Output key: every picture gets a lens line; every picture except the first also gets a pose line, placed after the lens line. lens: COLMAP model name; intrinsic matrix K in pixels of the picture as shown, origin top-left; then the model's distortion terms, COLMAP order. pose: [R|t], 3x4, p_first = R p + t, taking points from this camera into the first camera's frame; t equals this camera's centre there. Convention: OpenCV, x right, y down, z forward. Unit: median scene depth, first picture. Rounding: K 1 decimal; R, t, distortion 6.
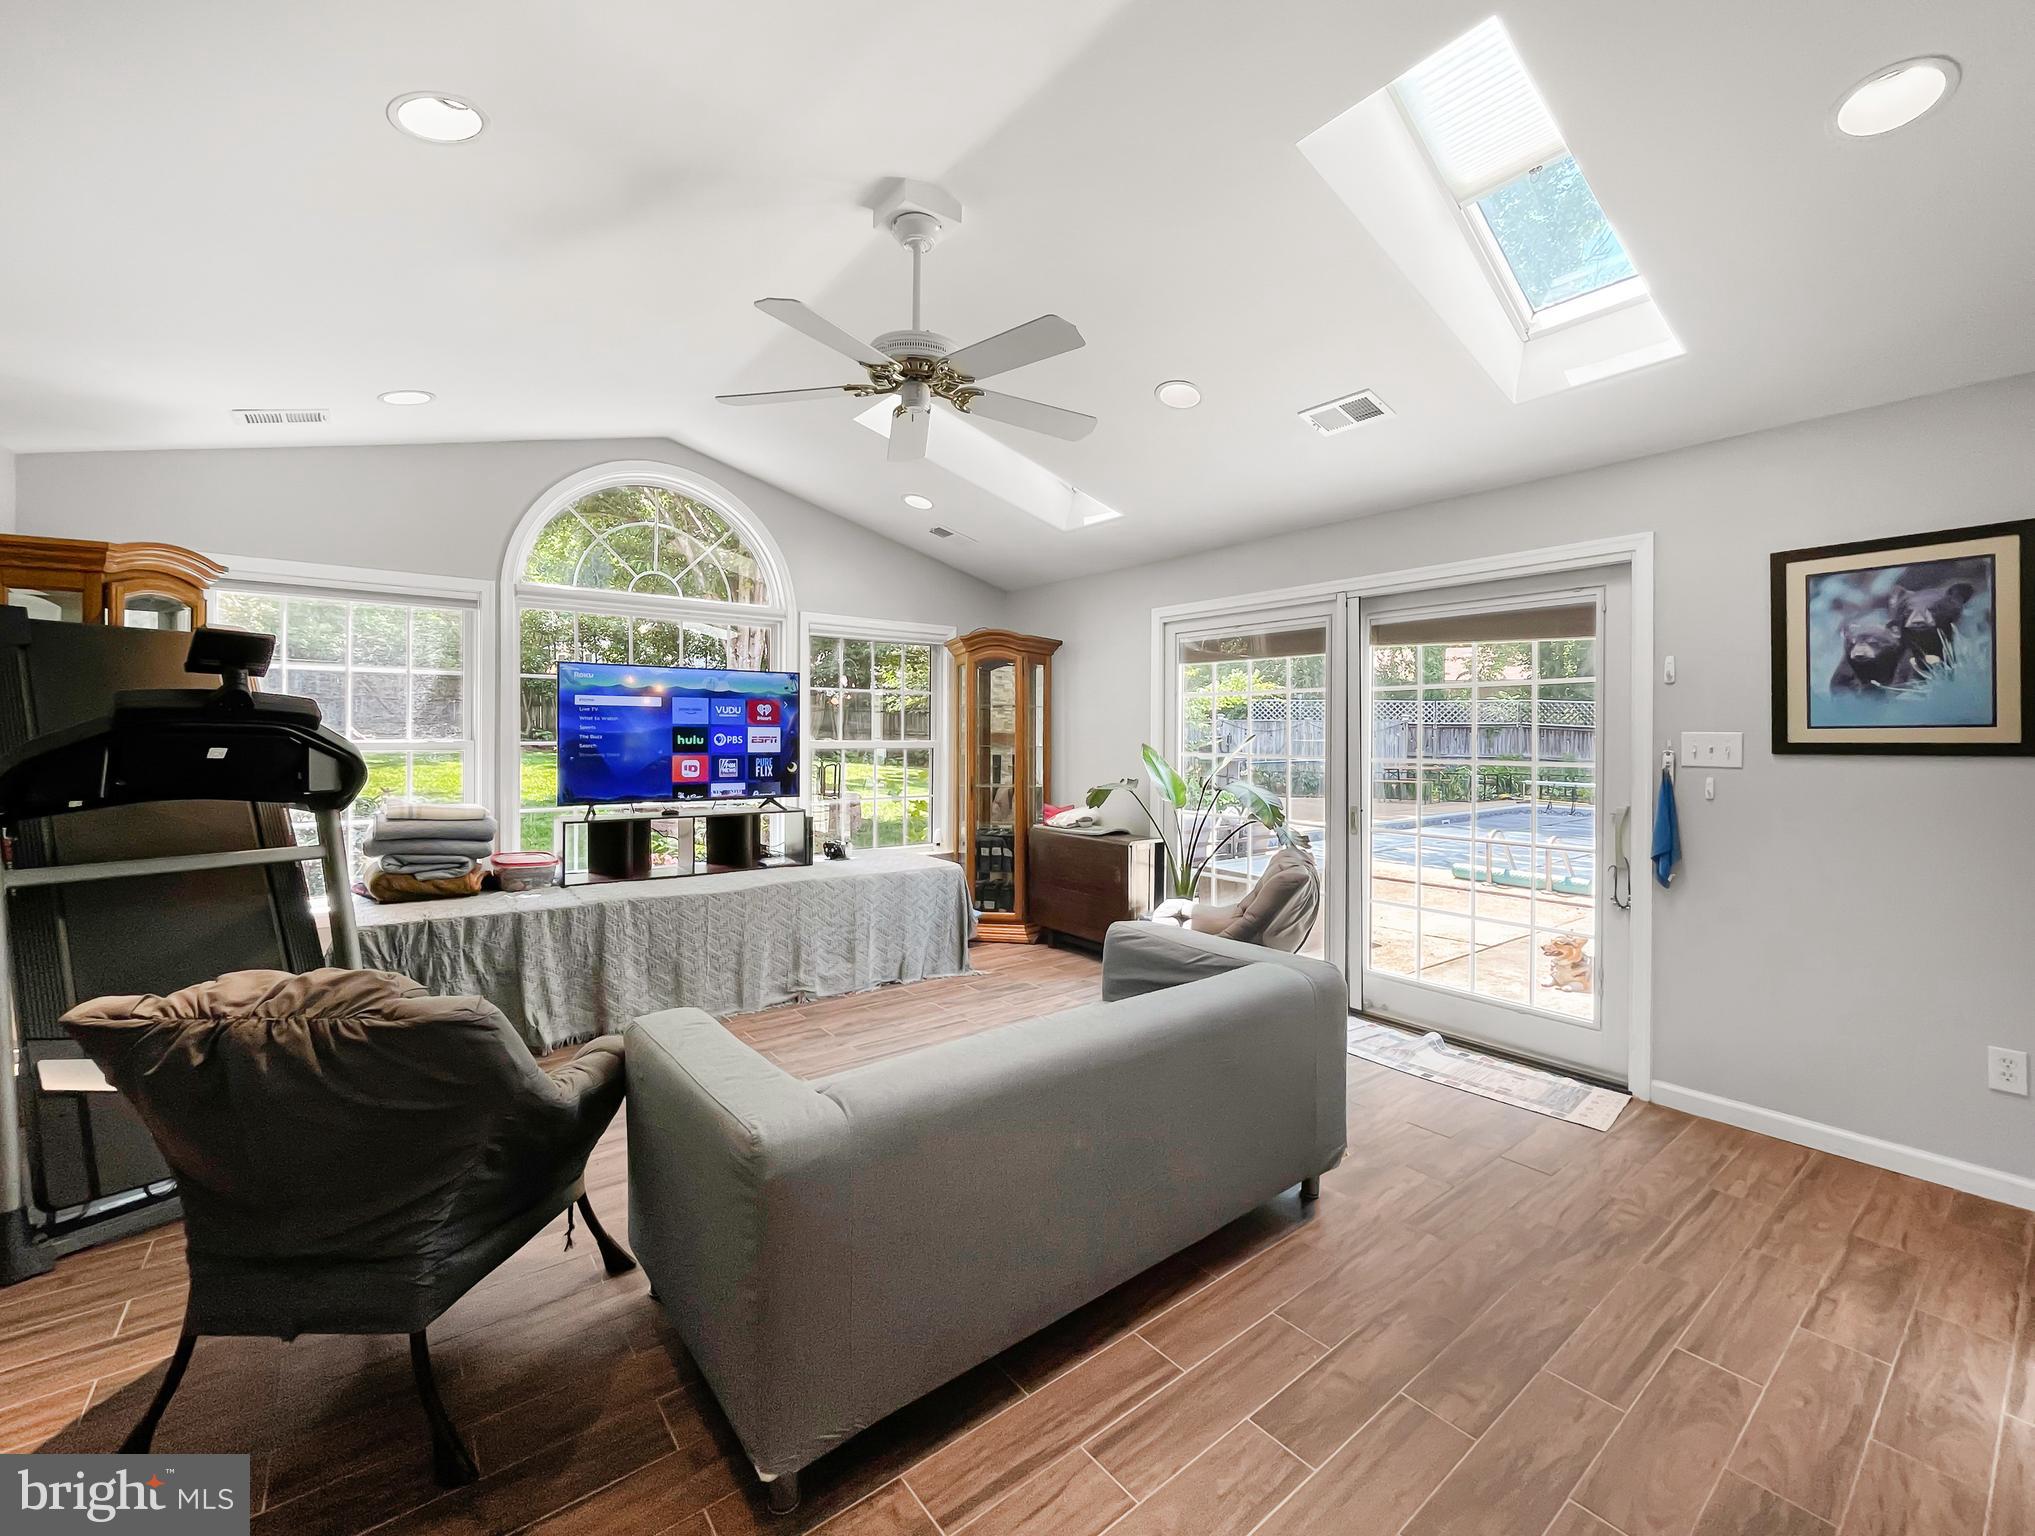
lens RADIAL K [[846.3, 0, 967.7], [0, 846.3, 742.0], [0, 0, 1]] dist [0.001497, -0.000080]
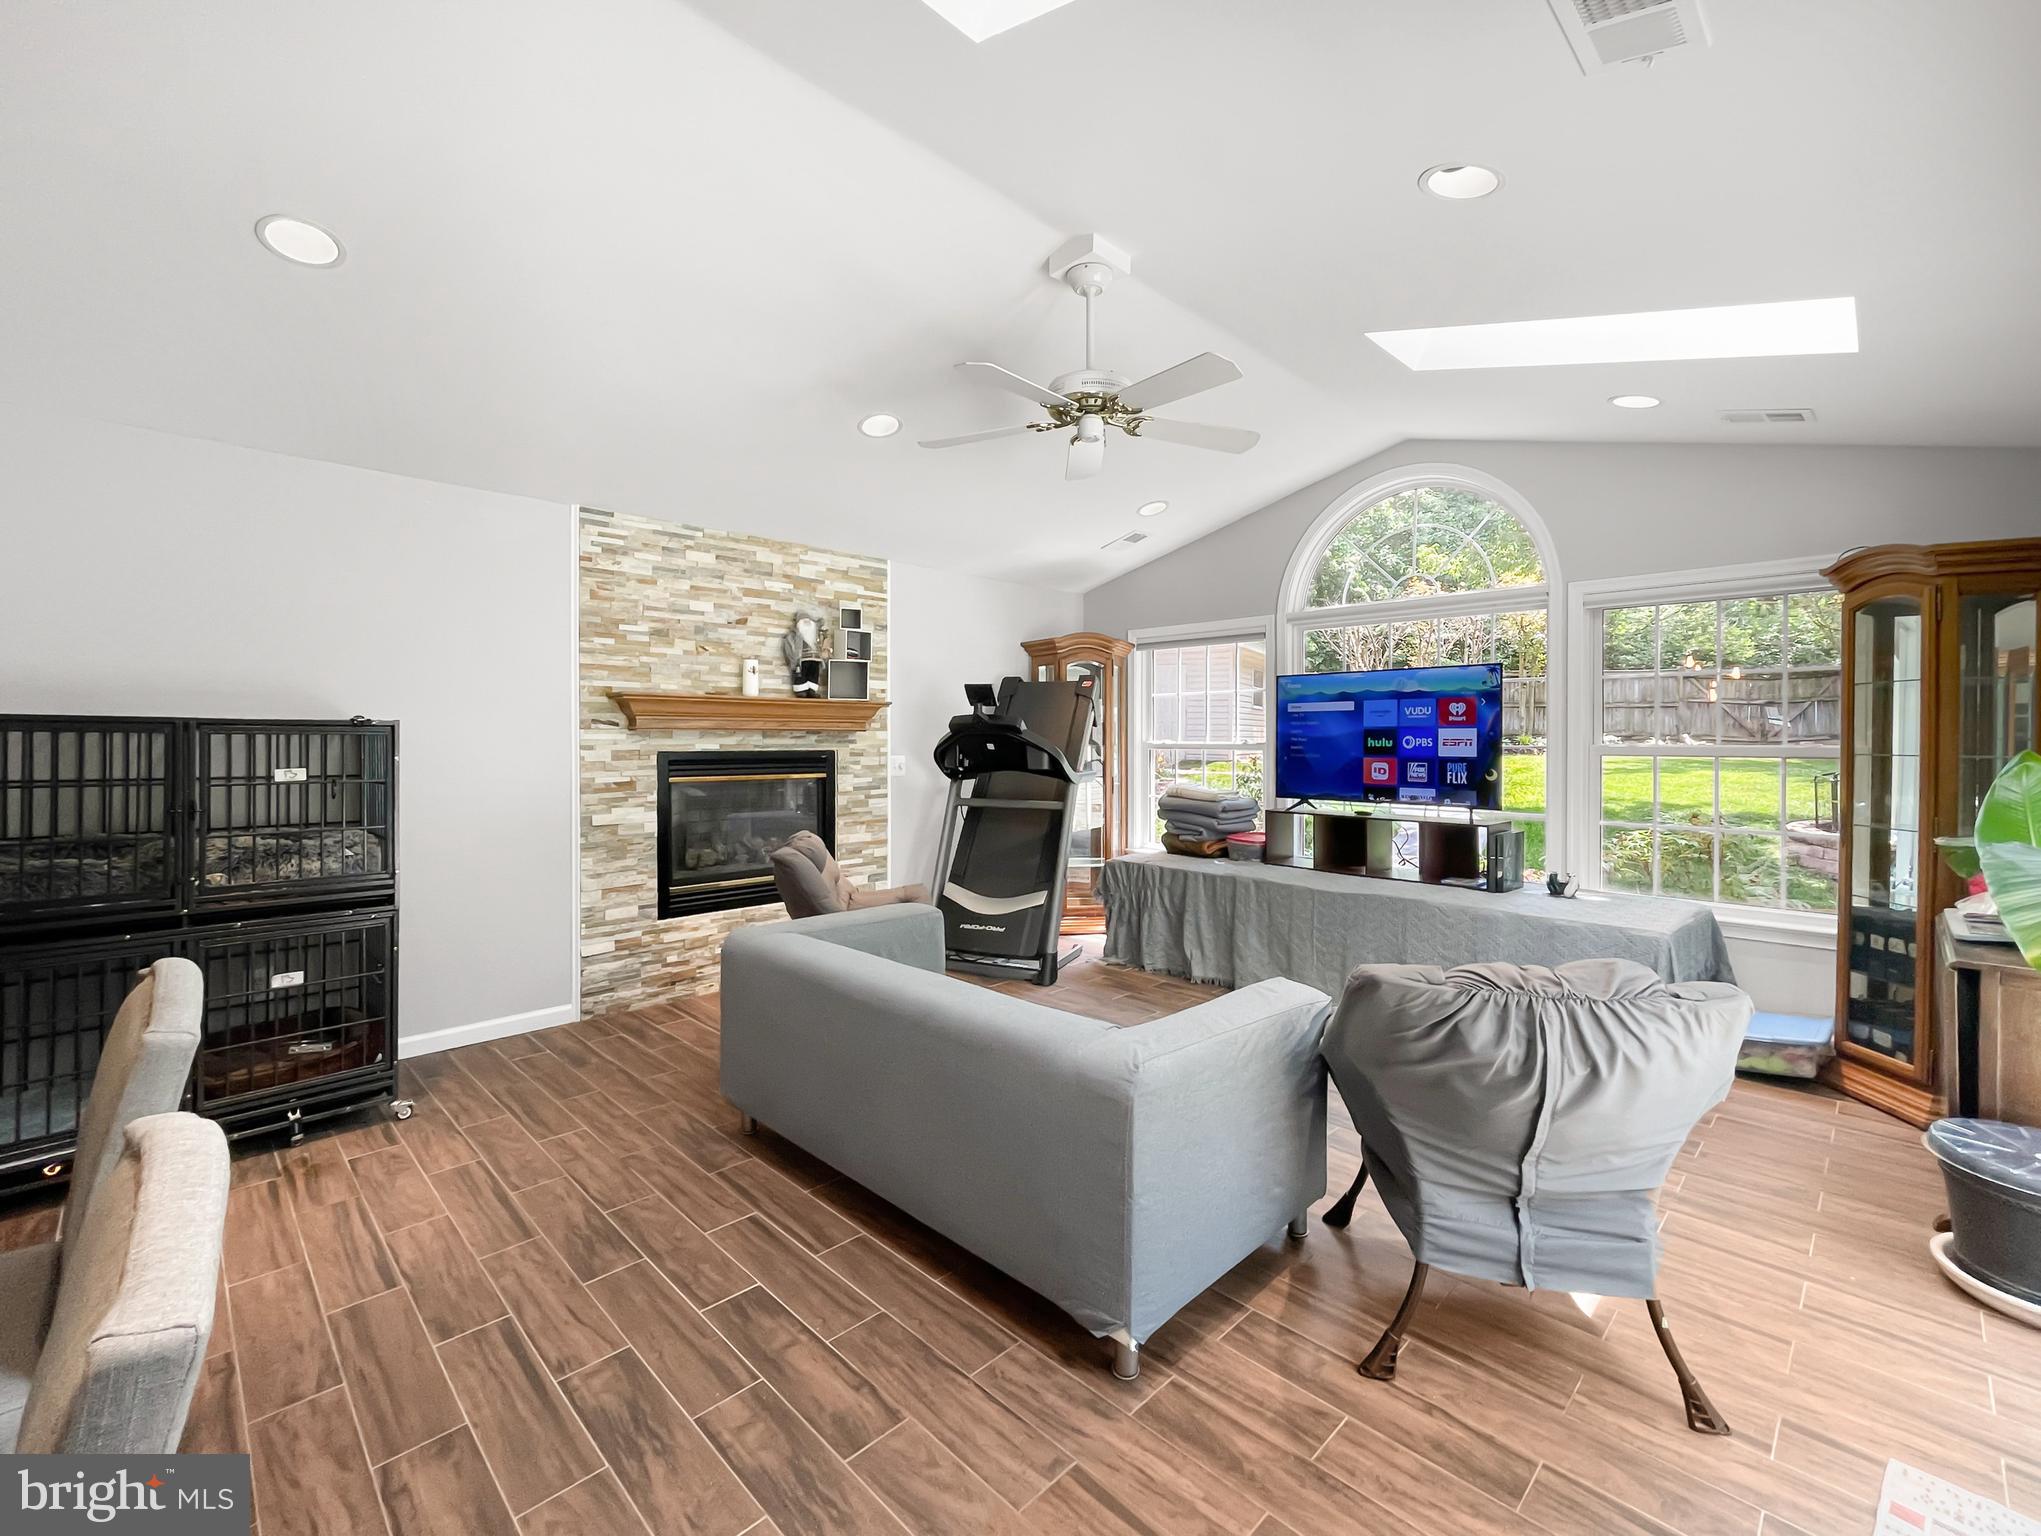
lens RADIAL K [[833.3, 0, 1028.1], [0, 833.3, 753.3], [0, 0, 1]] dist [-0.010996, 0.000115]
pose [[0.166285, 0.013593, -0.985984, 0.570201], [-0.009698, 0.999879, 0.012149, 0.002501], [0.986030, 0.007542, 0.166396, 0.426253]]
